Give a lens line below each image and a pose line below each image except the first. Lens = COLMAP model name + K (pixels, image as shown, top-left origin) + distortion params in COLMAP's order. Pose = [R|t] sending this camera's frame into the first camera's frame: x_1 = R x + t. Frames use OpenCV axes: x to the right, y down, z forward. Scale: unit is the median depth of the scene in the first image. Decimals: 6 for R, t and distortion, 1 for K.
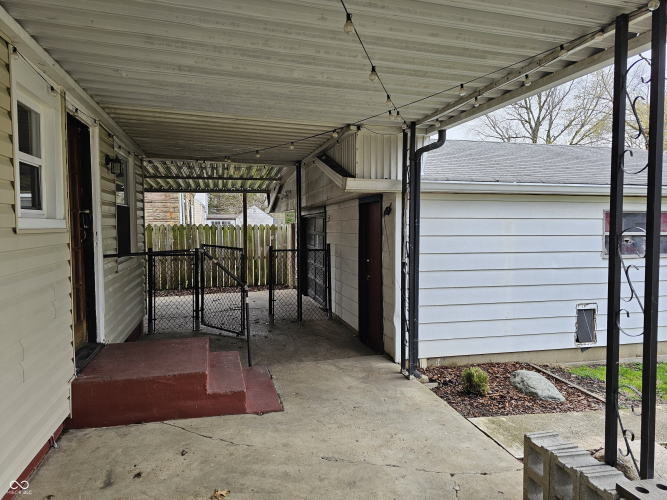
lens RADIAL K [[439.7, 0, 335.9], [0, 439.7, 249.9], [0, 0, 1]] dist [-0.002987, -0.000842]
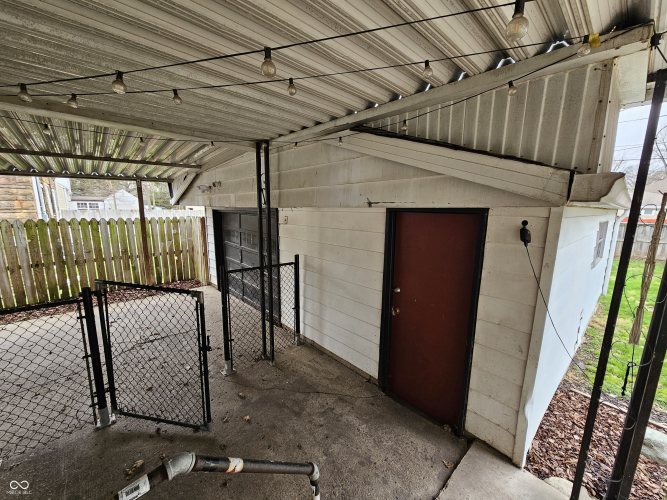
lens RADIAL K [[271.3, 0, 328.9], [0, 271.3, 254.7], [0, 0, 1]] dist [-0.009078, 0.000468]
pose [[0.889569, -0.068377, 0.451653, -0.124070], [0.012030, 0.991897, 0.126472, -0.050626], [-0.456642, -0.107073, 0.883184, 0.361954]]
